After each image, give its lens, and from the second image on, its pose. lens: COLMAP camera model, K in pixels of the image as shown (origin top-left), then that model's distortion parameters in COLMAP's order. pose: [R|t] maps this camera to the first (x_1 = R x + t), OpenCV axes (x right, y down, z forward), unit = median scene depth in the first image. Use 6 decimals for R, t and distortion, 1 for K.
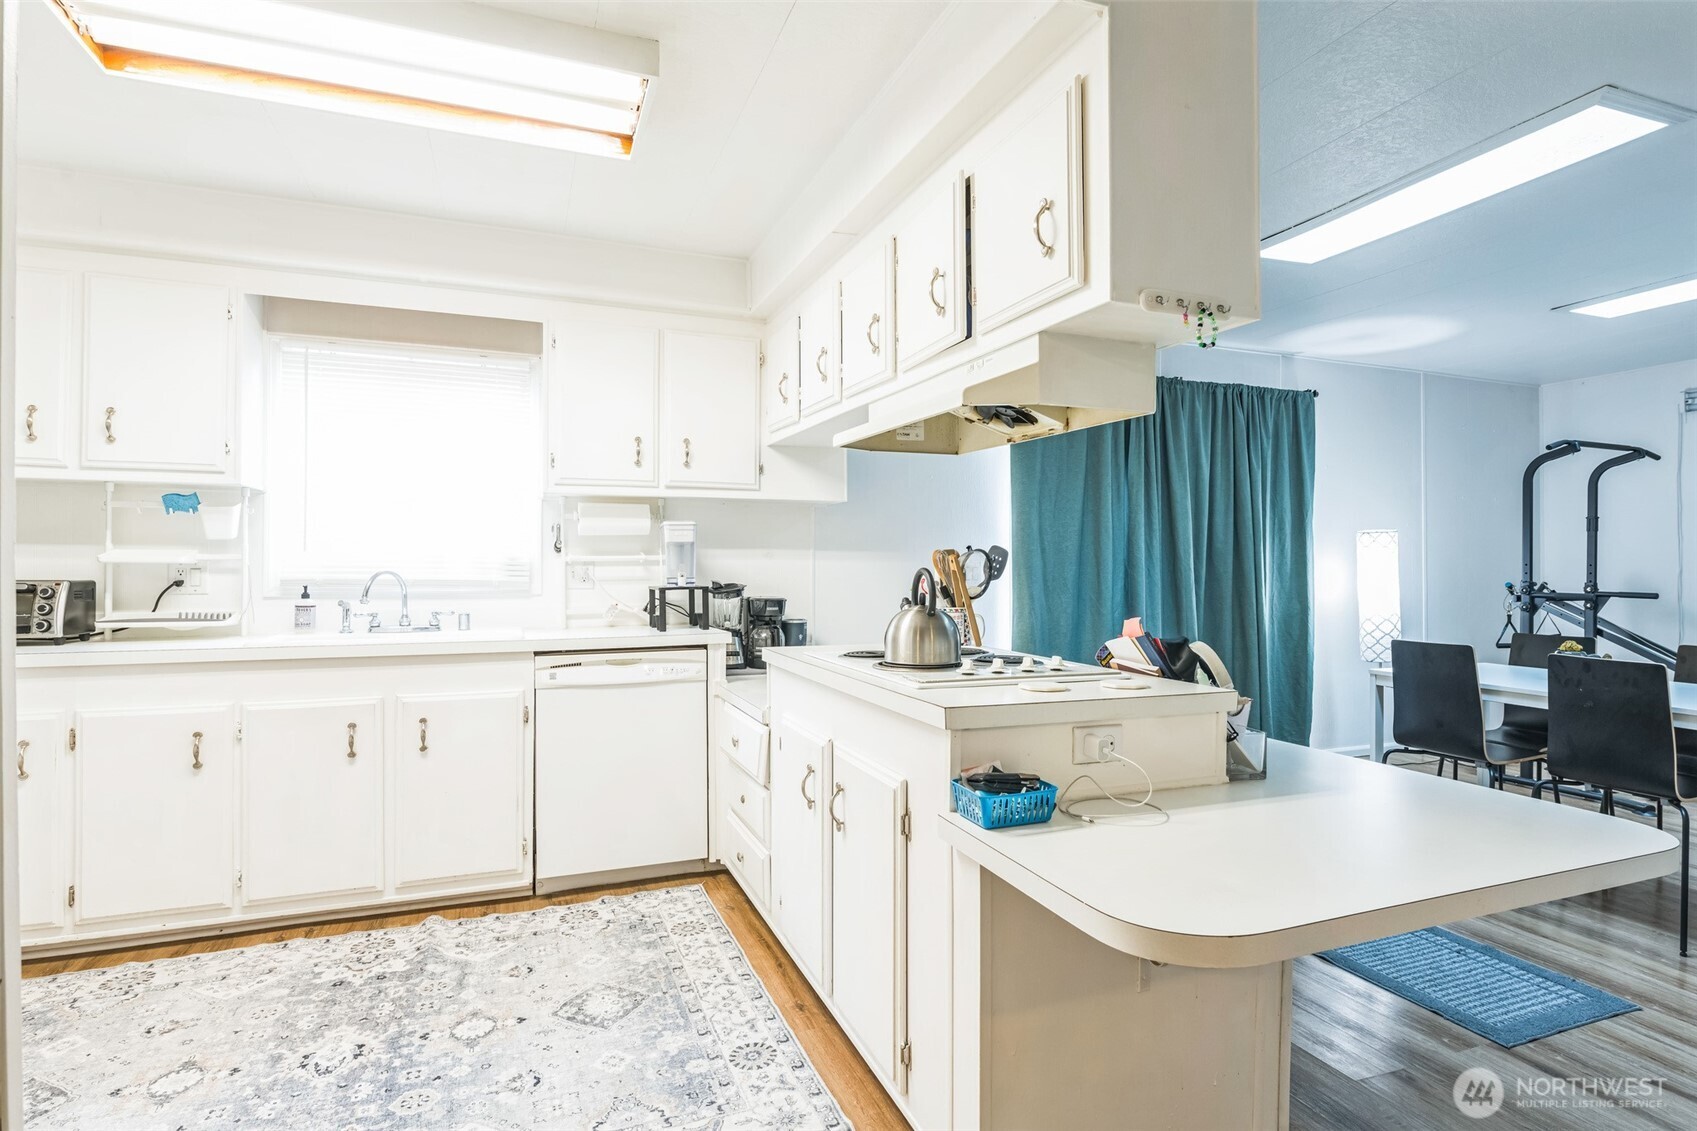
lens RADIAL K [[867.7, 0, 853.9], [0, 867.7, 563.8], [0, 0, 1]] dist [-0.006053, -0.001266]
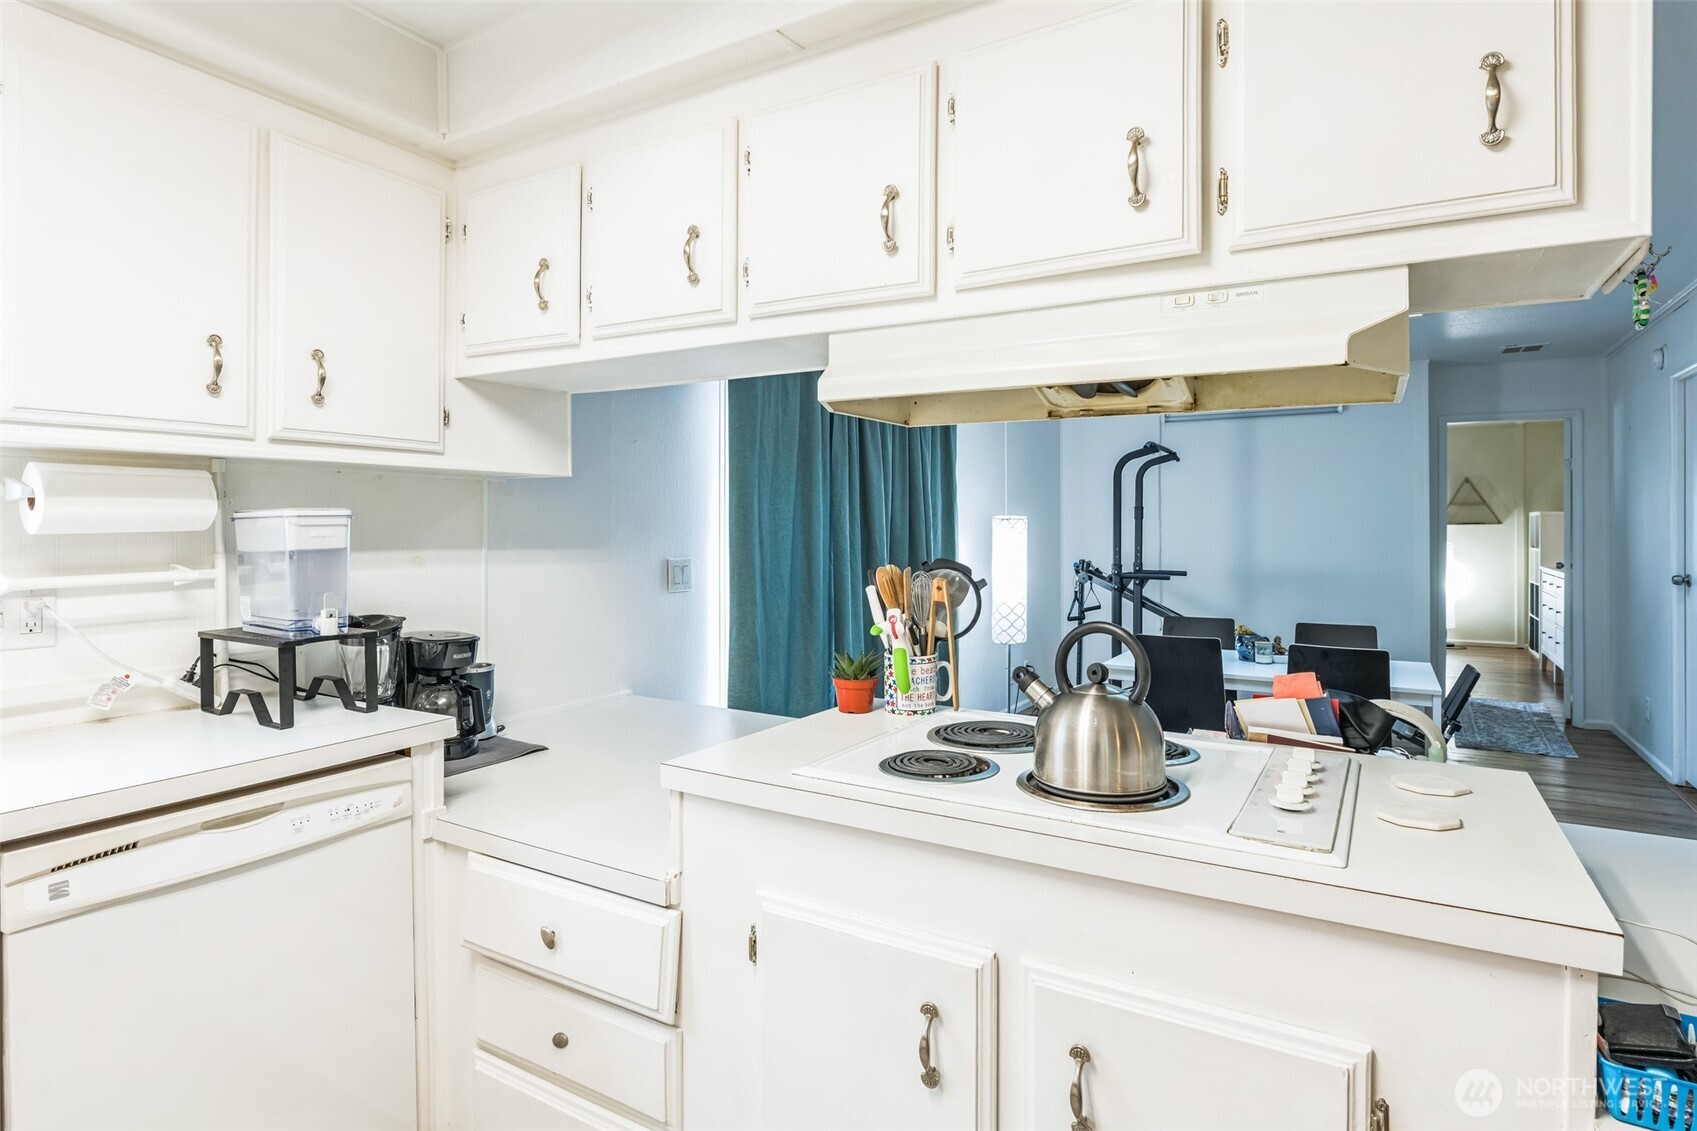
lens RADIAL K [[887.7, 0, 856.7], [0, 887.7, 525.8], [0, 0, 1]] dist [-0.006889, -0.000504]
pose [[0.790638, 0.000485, 0.612284, -0.287633], [-0.000051, 1.000000, -0.000727, -0.041209], [-0.612284, 0.000544, 0.790638, 0.412890]]
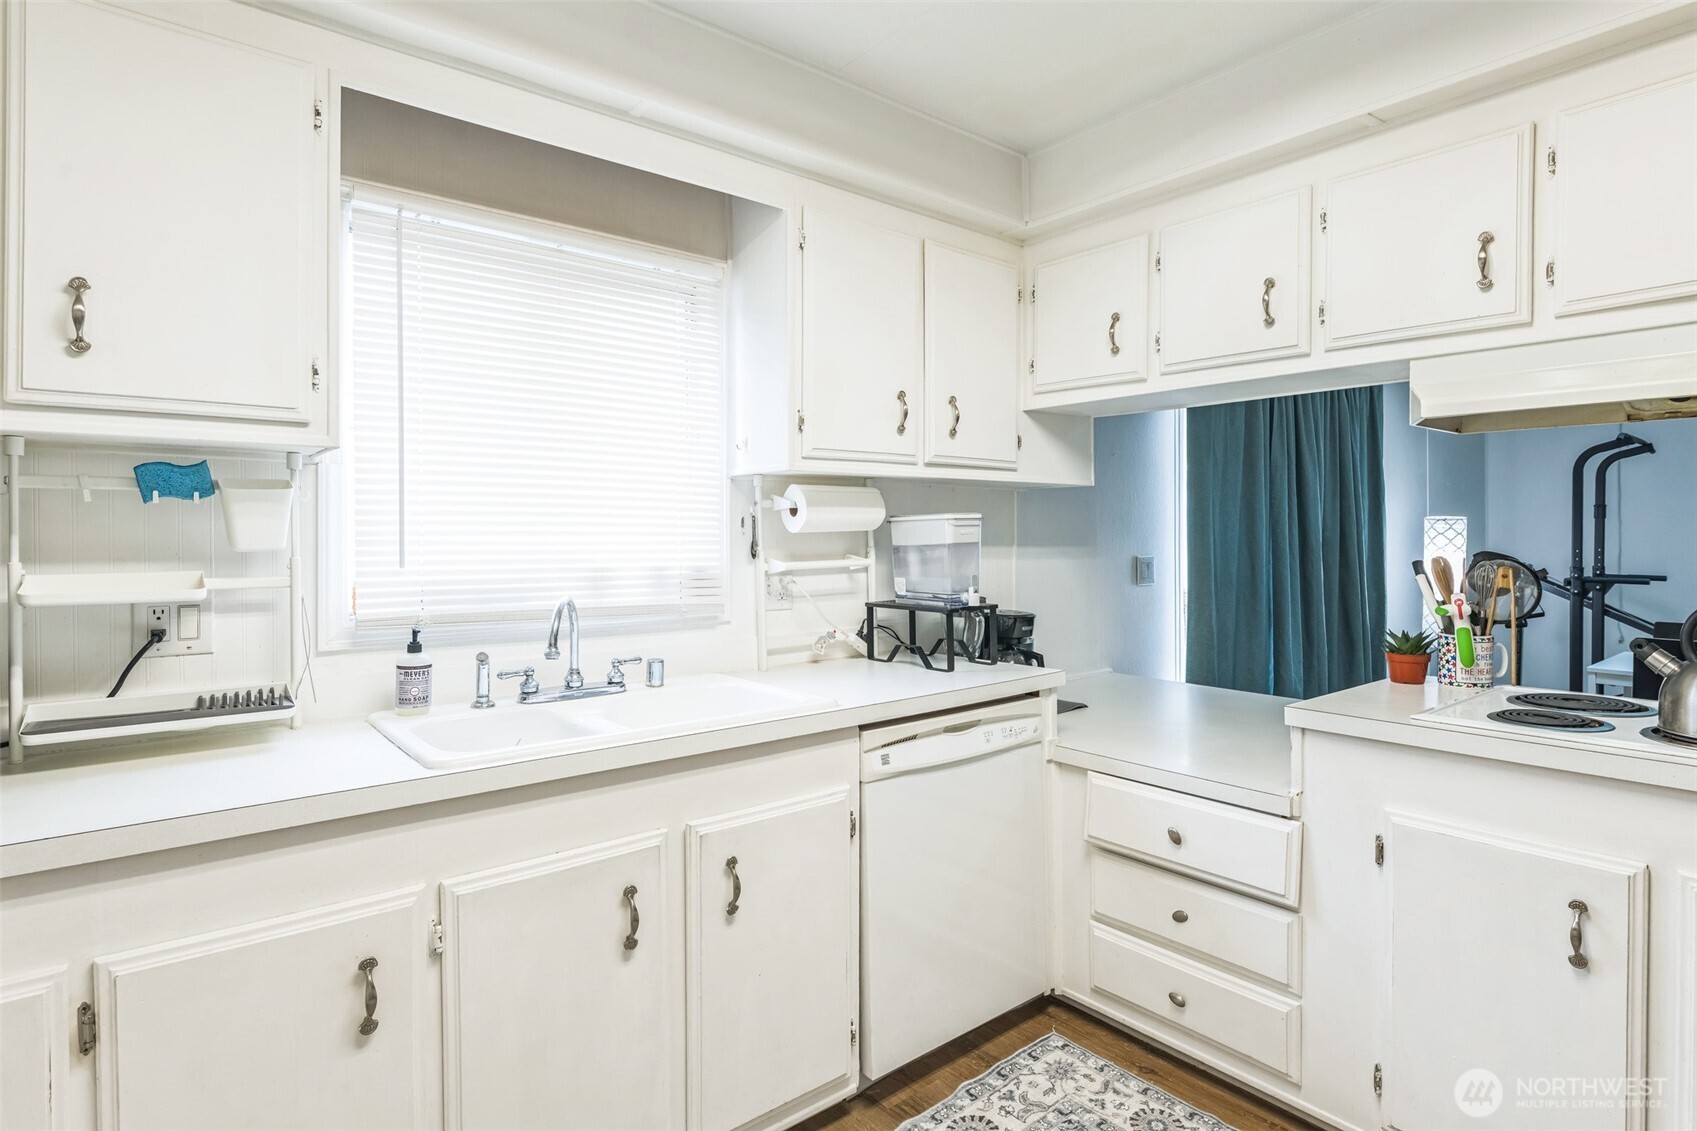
lens RADIAL K [[872.9, 0, 858.5], [0, 872.9, 544.5], [0, 0, 1]] dist [-0.007938, -0.001171]
pose [[0.952642, -0.009372, 0.303949, -0.530550], [0.006081, 0.999912, 0.011771, -0.035001], [-0.304033, -0.009365, 0.952616, 0.372750]]
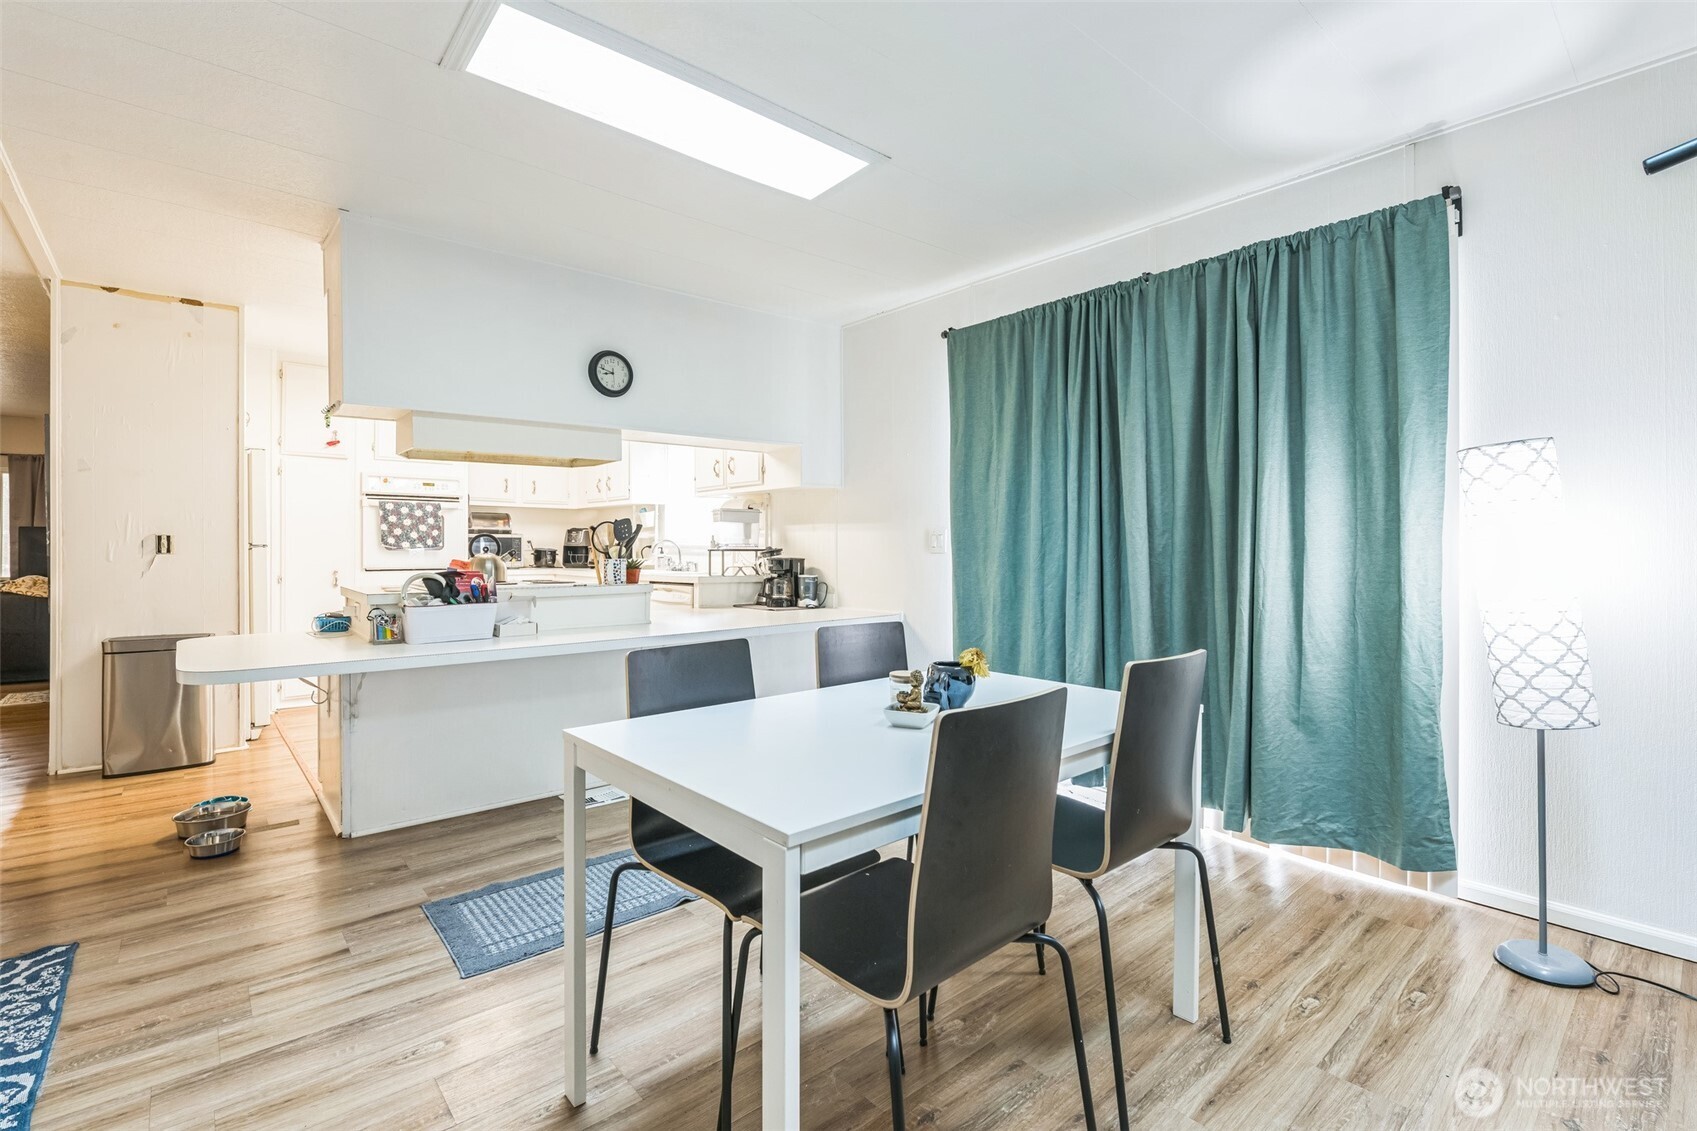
lens RADIAL K [[768.6, 0, 854.0], [0, 768.6, 542.6], [0, 0, 1]] dist [-0.012497, -0.000251]
pose [[0.343784, -0.006752, -0.939024, 1.328190], [0.003122, 0.999977, -0.006047, 0.025638], [0.939043, -0.000853, 0.343798, 0.792741]]
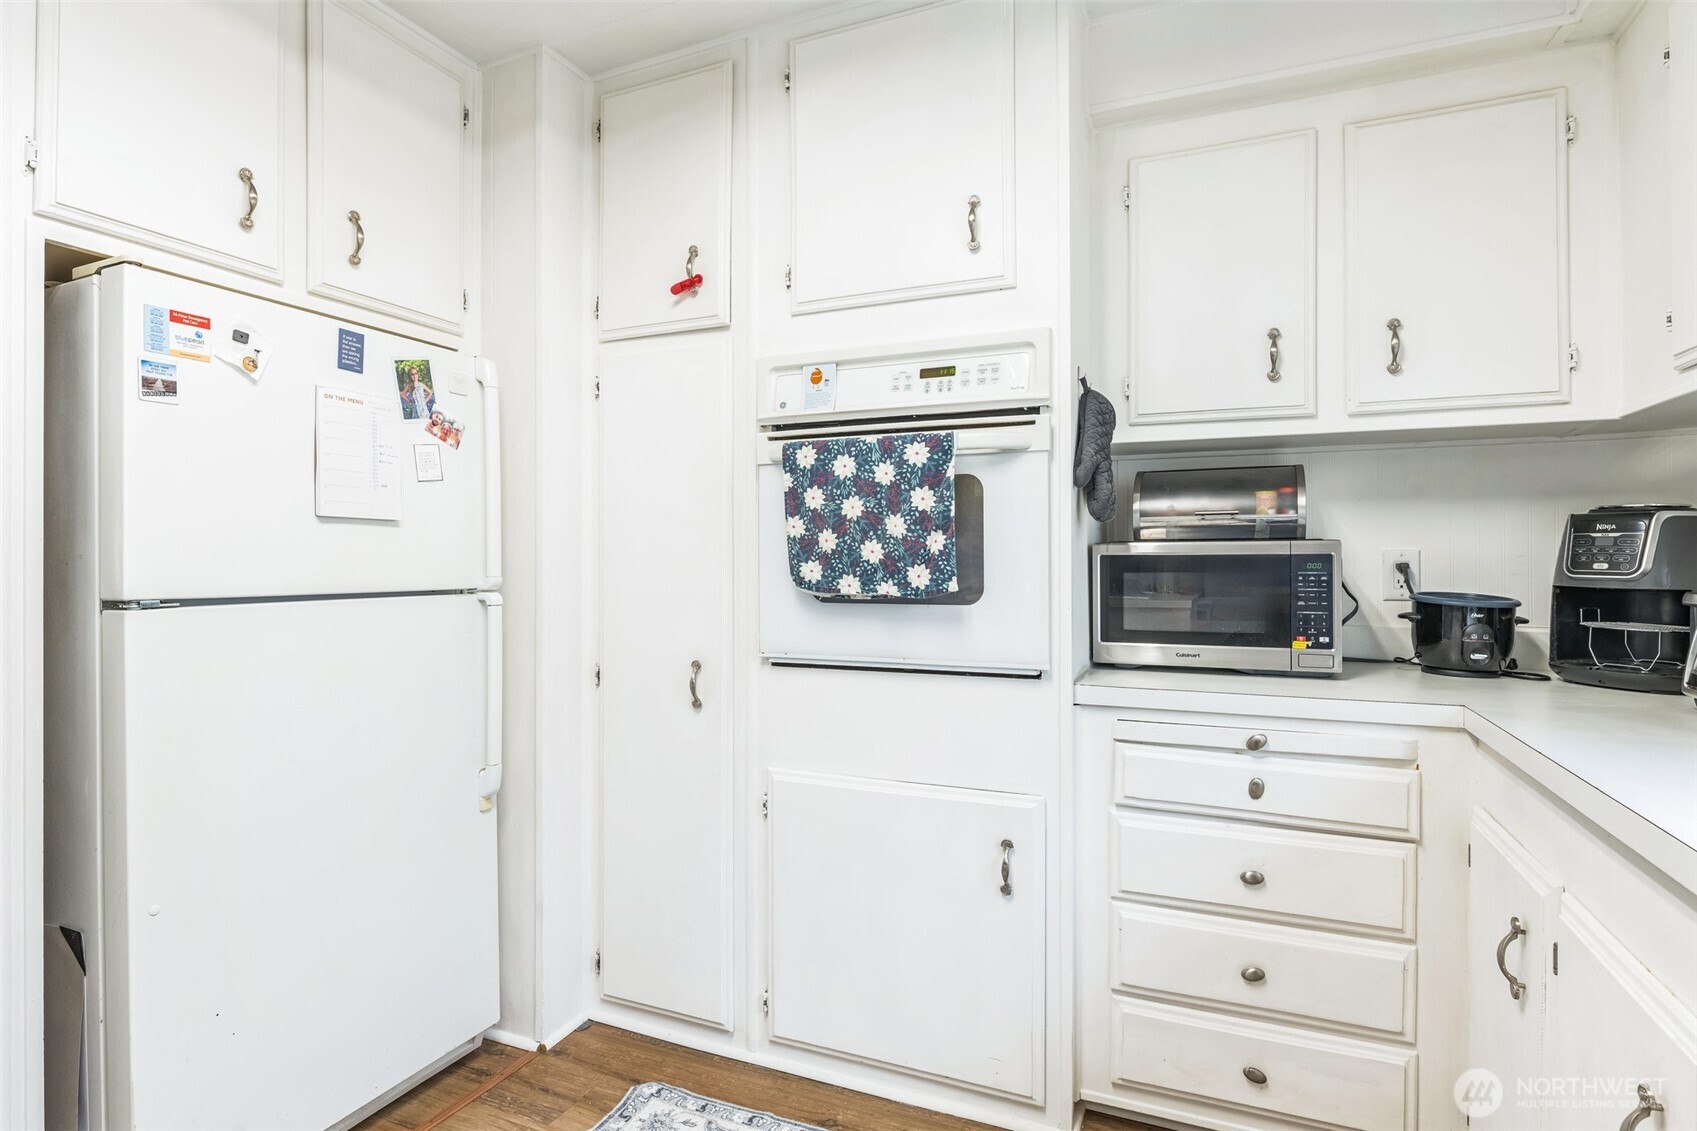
lens RADIAL K [[860.2, 0, 855.2], [0, 860.2, 557.6], [0, 0, 1]] dist [-0.010245, -0.000360]
pose [[-0.701223, 0.001677, -0.712940, -0.275306], [0.005542, 0.999980, -0.003099, -0.000364], [0.712921, -0.006124, -0.701218, 0.834602]]
